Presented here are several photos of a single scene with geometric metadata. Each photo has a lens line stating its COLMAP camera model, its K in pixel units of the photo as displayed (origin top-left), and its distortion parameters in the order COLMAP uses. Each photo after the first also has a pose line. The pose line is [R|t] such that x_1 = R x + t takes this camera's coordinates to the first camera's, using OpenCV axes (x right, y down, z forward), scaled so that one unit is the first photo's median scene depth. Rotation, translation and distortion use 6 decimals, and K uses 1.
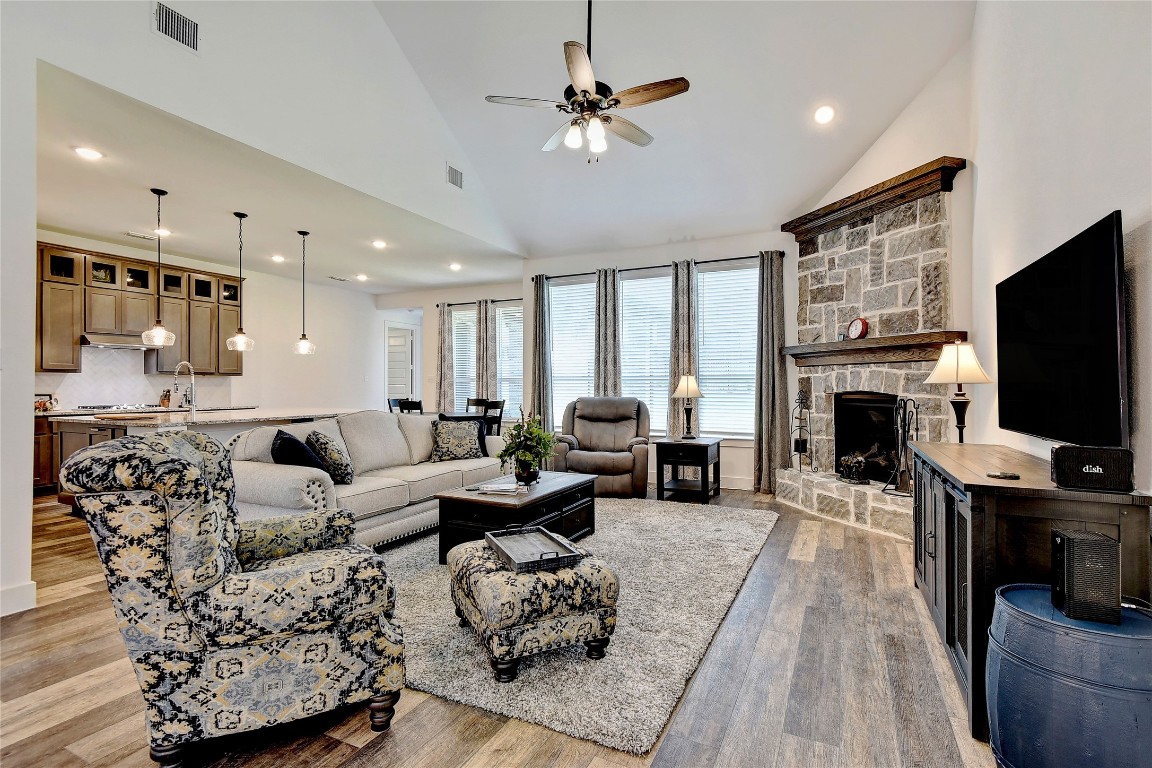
lens RADIAL K [[535.5, 0, 583.8], [0, 535.5, 380.3], [0, 0, 1]] dist [0.007986, -0.004657]
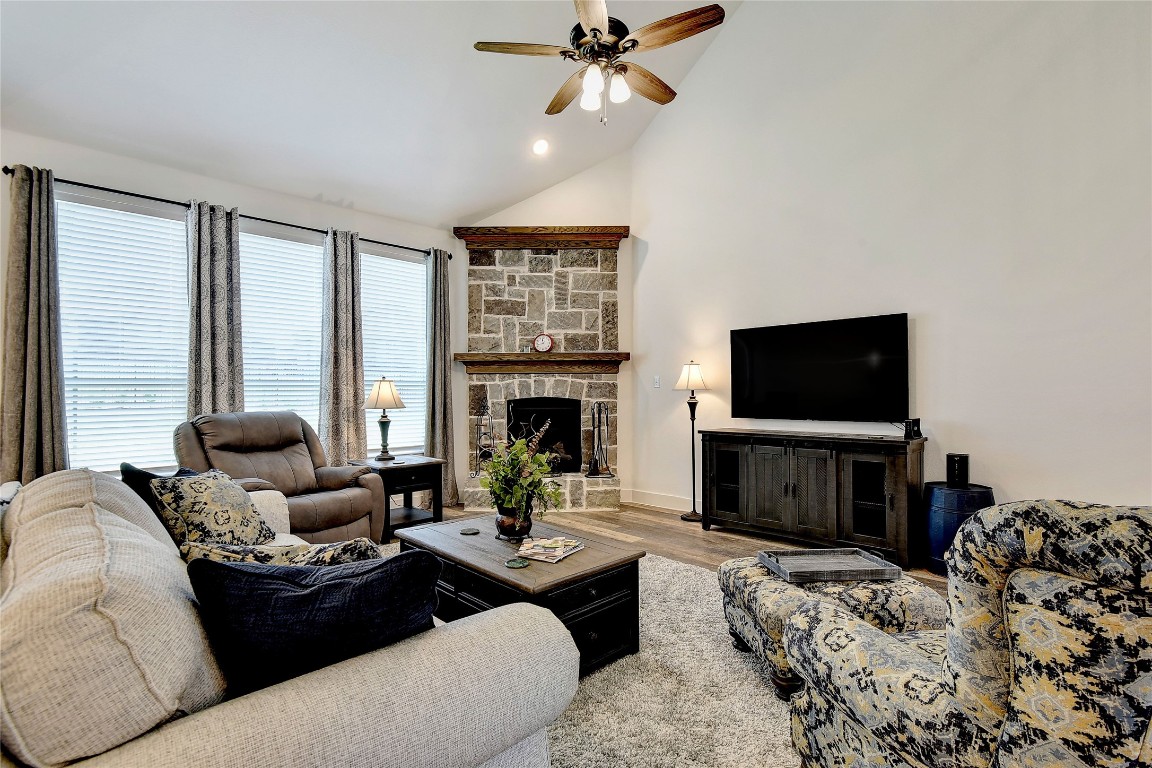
lens RADIAL K [[535.5, 0, 592.9], [0, 535.5, 390.0], [0, 0, 1]] dist [0.007986, -0.004657]
pose [[0.327070, 0.001892, 0.944998, -0.481540], [-0.003753, 0.999993, -0.000703, 0.004658], [-0.944993, -0.003317, 0.327075, 0.463295]]
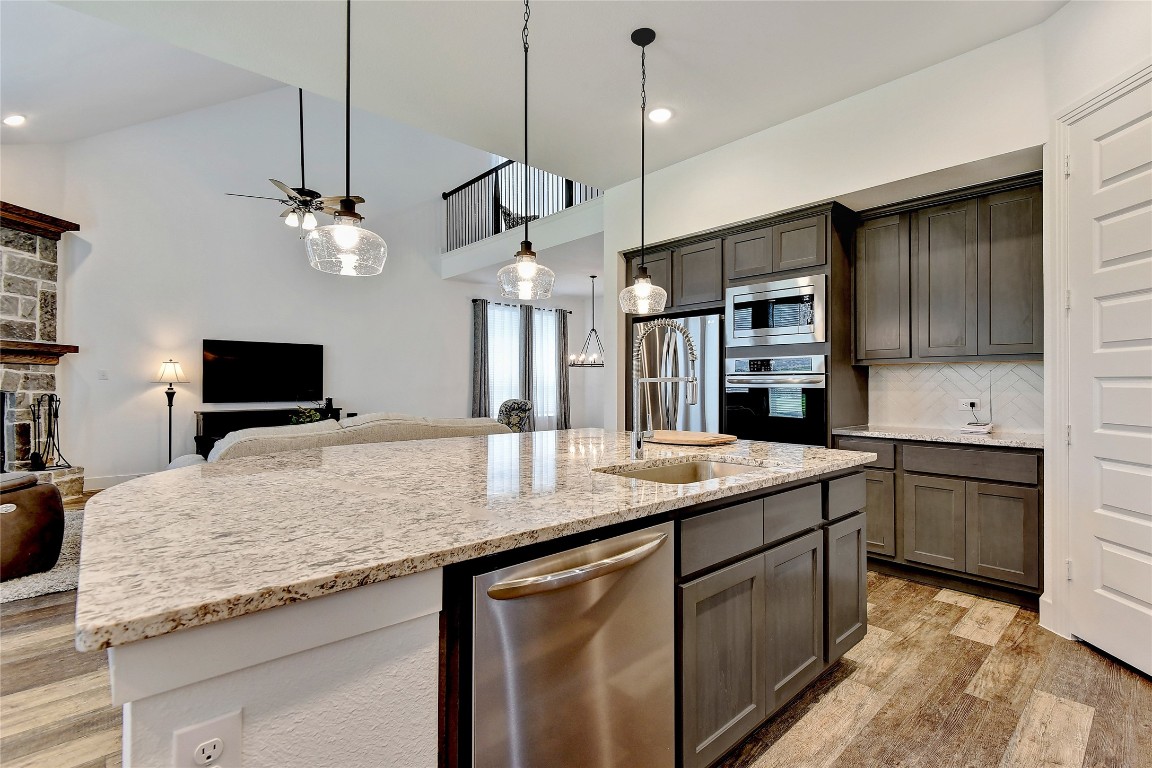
lens RADIAL K [[535.5, 0, 583.8], [0, 535.5, 380.9], [0, 0, 1]] dist [0.007986, -0.004657]
pose [[-0.929011, 0.001220, 0.370051, -0.816494], [-0.005237, 0.999851, -0.016444, 0.013580], [-0.370016, -0.017215, -0.928866, 1.334252]]
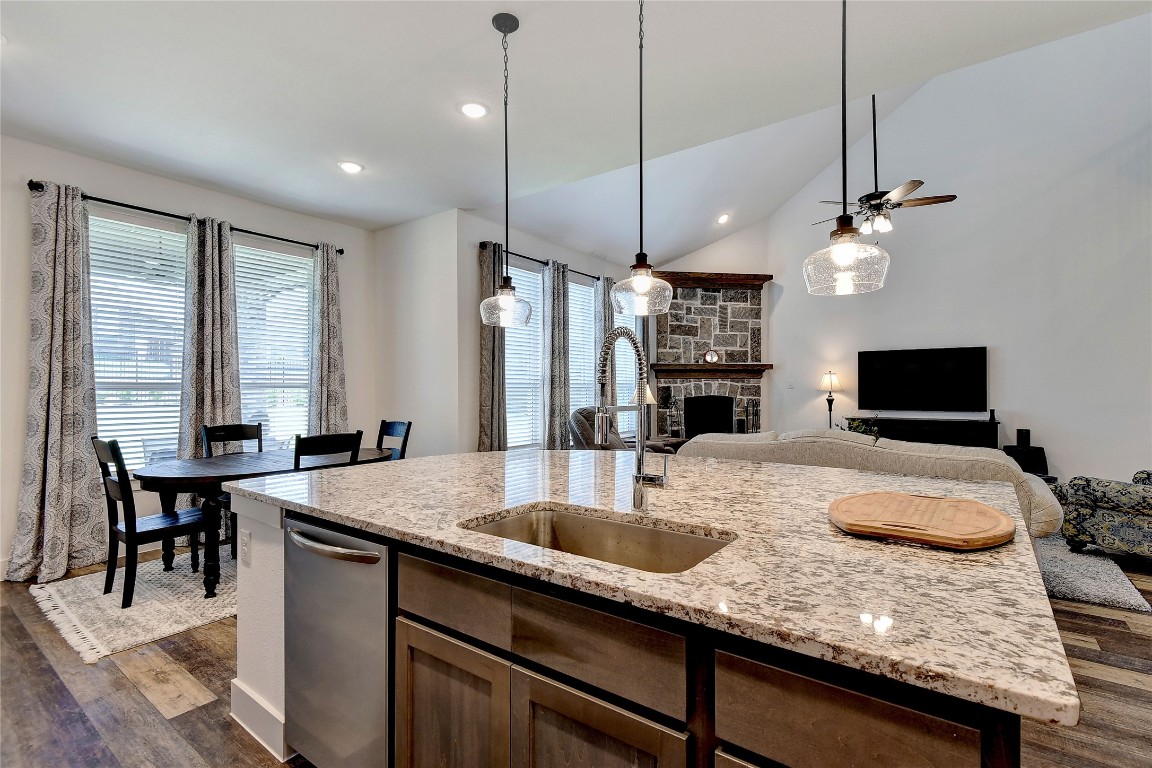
lens RADIAL K [[535.5, 0, 590.6], [0, 535.5, 385.7], [0, 0, 1]] dist [0.007986, -0.004657]
pose [[0.174769, 0.002879, 0.984605, -0.997008], [-0.007409, 0.999971, -0.001608, -0.003514], [-0.984582, -0.007014, 0.174785, 0.953075]]
